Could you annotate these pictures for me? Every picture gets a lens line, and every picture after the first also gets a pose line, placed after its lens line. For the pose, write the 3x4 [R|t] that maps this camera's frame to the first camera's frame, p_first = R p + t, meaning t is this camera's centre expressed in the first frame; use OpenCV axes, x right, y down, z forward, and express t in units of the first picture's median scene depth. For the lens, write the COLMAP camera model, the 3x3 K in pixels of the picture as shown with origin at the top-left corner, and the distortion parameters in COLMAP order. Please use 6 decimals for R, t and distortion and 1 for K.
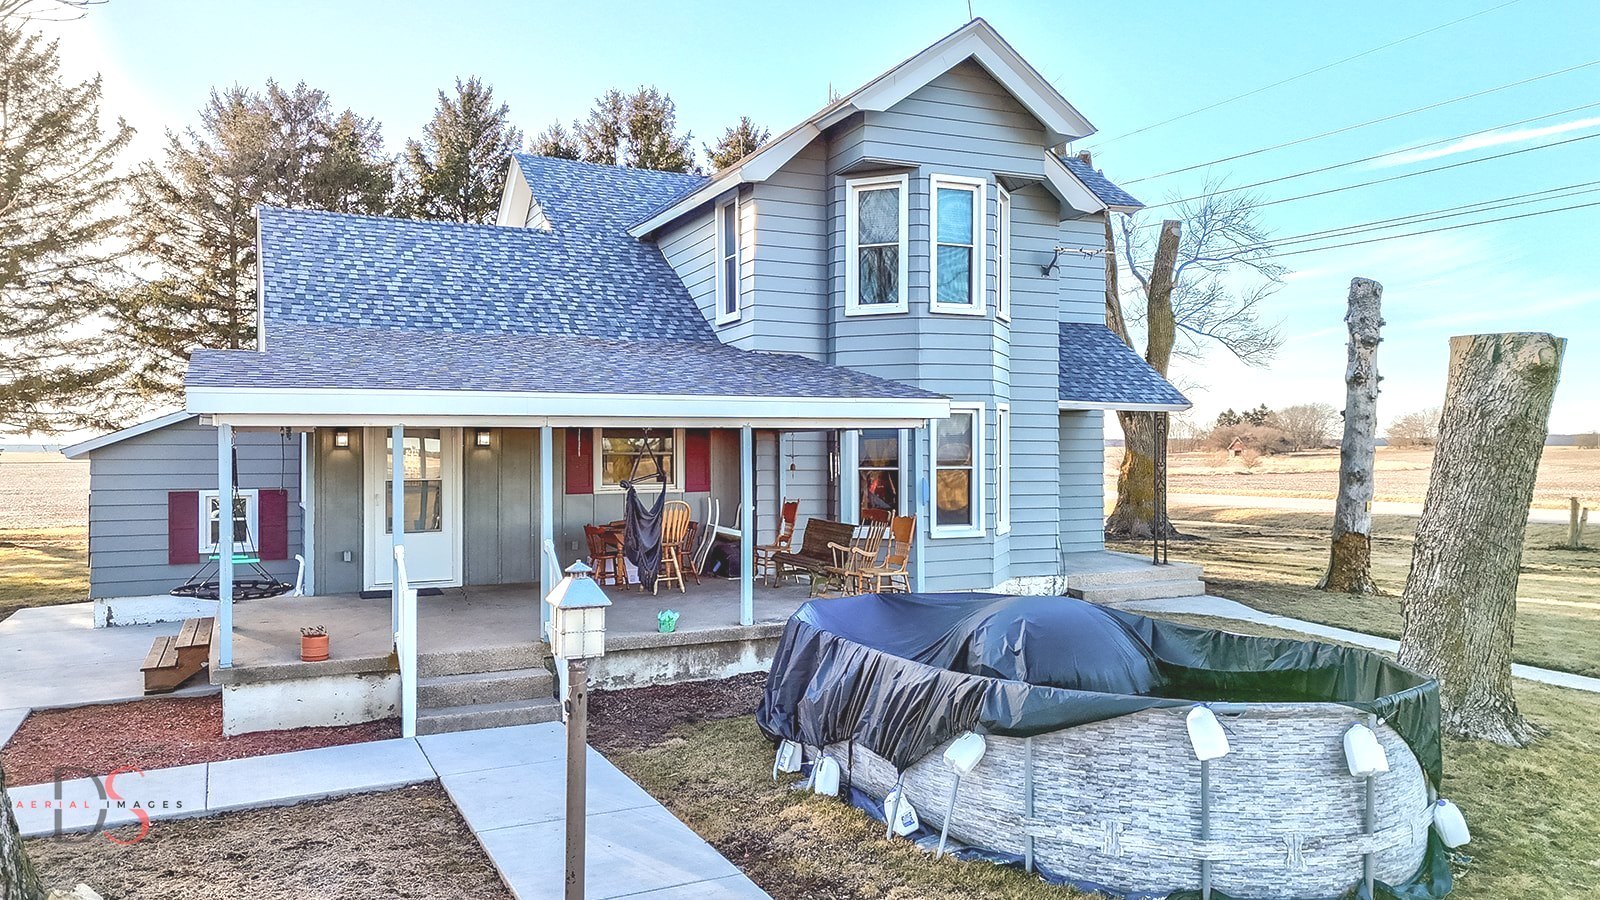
lens RADIAL K [[1188.5, 0, 804.1], [0, 1188.5, 454.7], [0, 0, 1]] dist [0.012634, -0.006048]
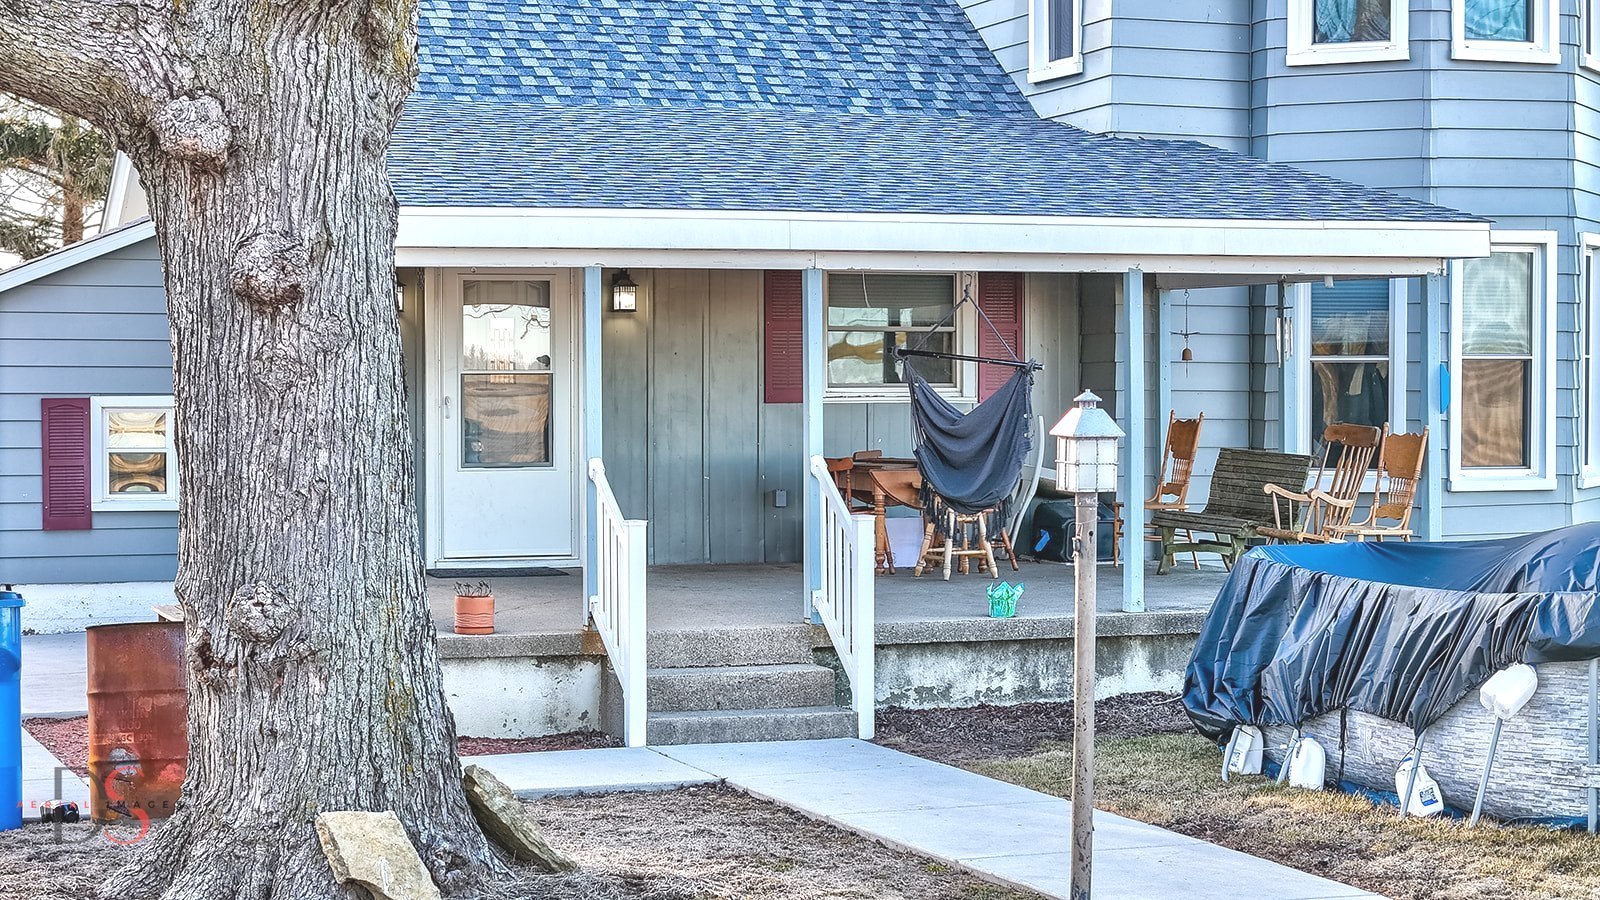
lens RADIAL K [[3064.5, 0, 794.8], [0, 3064.5, 441.1], [0, 0, 1]] dist [-0.045159, 0.000000]
pose [[0.995028, 0.003930, -0.099523, -0.052731], [-0.001880, 0.999784, 0.020684, 0.023628], [0.099582, -0.020394, 0.994820, -0.415166]]
